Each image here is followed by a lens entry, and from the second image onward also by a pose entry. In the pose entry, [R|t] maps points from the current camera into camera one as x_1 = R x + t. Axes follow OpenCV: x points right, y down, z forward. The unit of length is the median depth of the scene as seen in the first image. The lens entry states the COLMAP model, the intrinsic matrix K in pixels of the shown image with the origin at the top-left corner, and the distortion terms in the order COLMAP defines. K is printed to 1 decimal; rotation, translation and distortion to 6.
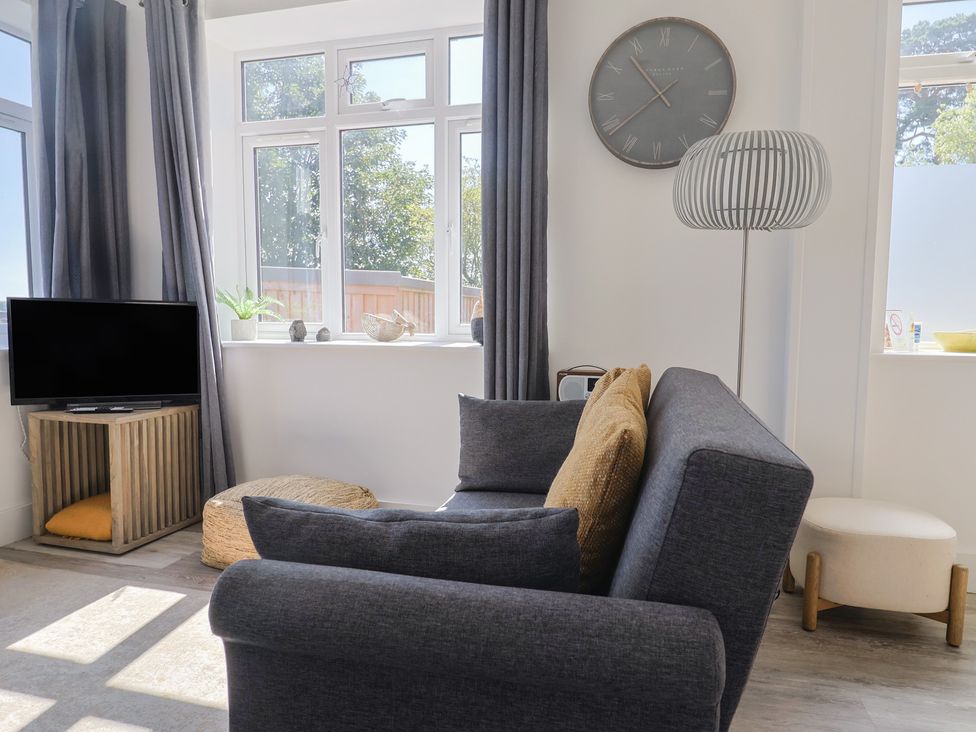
lens RADIAL K [[625.6, 0, 488.0], [0, 625.6, 366.0], [0, 0, 1]] dist [-0.009233, -0.001172]
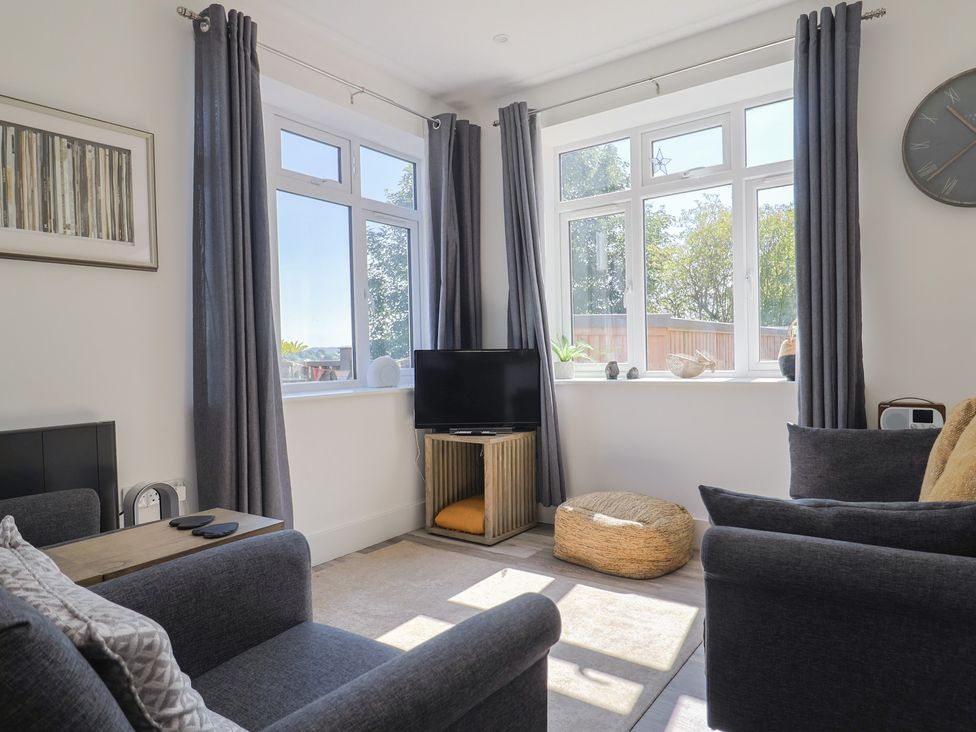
lens RADIAL K [[611.0, 0, 488.0], [0, 611.0, 366.0], [0, 0, 1]] dist [-0.000439, -0.012238]
pose [[0.933298, -0.022191, -0.358416, -0.127906], [0.000771, 0.998210, -0.059795, 0.006045], [0.359101, 0.055530, 0.931645, -0.198480]]
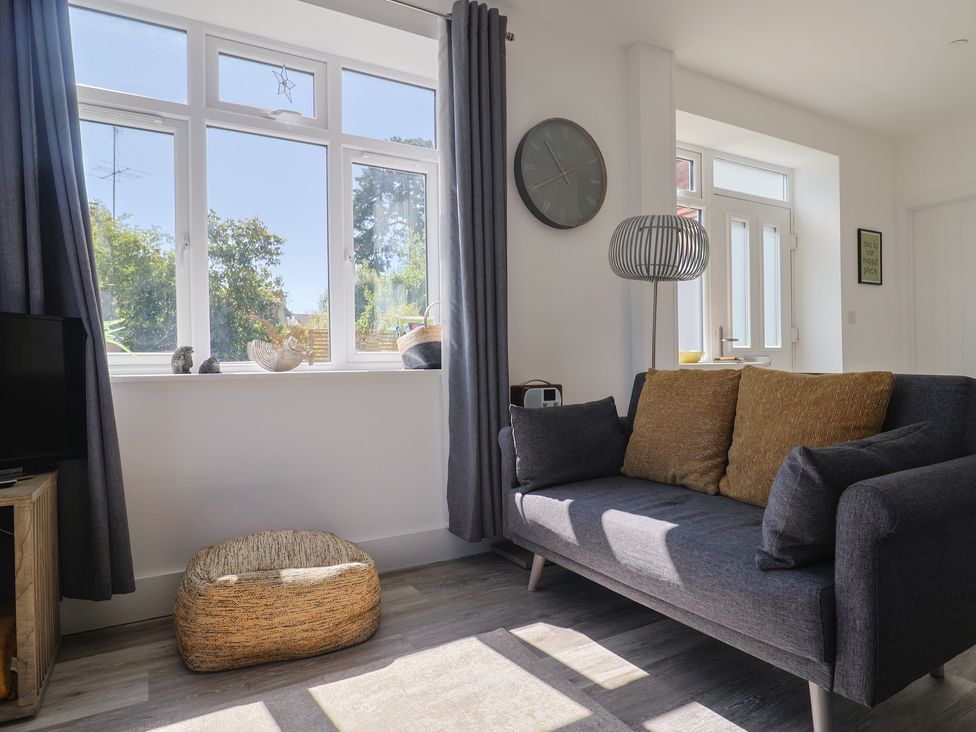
lens RADIAL K [[588.0, 0, 518.4], [0, 588.0, 361.8], [0, 0, 1]] dist [-0.007208, -0.004053]
pose [[0.696821, -0.015603, 0.717076, -0.639531], [0.077462, 0.995553, -0.053611, 0.020892], [-0.713050, 0.092903, 0.694930, 0.218160]]
